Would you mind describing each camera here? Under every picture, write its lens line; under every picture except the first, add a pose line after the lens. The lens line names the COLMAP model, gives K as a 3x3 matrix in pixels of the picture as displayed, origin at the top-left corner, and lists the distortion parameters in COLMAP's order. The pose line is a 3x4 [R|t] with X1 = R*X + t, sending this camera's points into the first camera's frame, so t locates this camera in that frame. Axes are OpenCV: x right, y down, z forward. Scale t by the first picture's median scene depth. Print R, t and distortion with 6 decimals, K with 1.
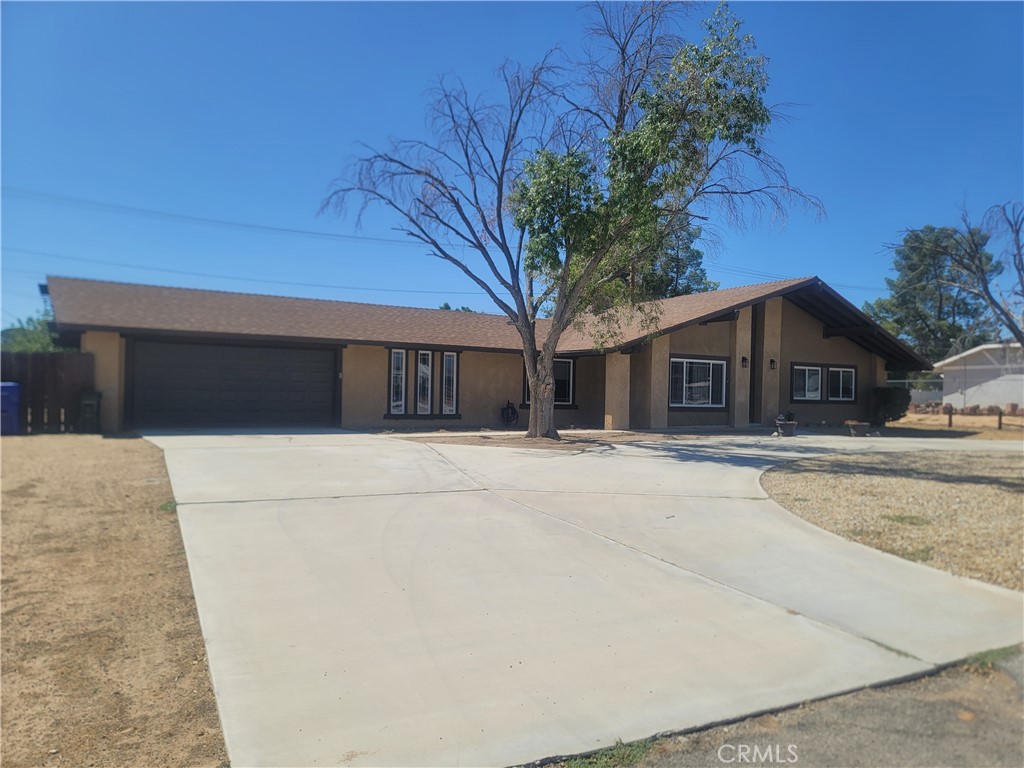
lens RADIAL K [[940.0, 0, 512.0], [0, 940.0, 384.0], [0, 0, 1]] dist [0.110734, 0.001643]
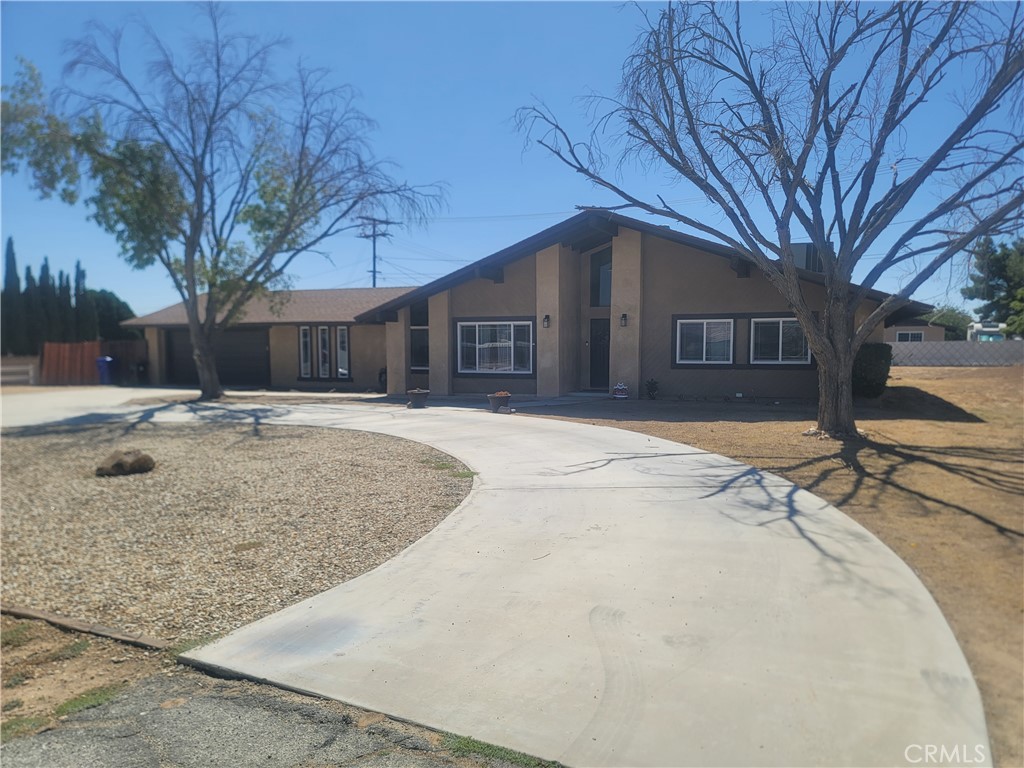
lens RADIAL K [[940.0, 0, 512.0], [0, 940.0, 384.0], [0, 0, 1]] dist [0.110734, 0.001643]
pose [[0.434758, 0.017266, -0.900382, 1.072482], [0.021623, 0.999328, 0.029604, 0.008280], [0.900288, -0.032340, 0.434092, 0.640814]]
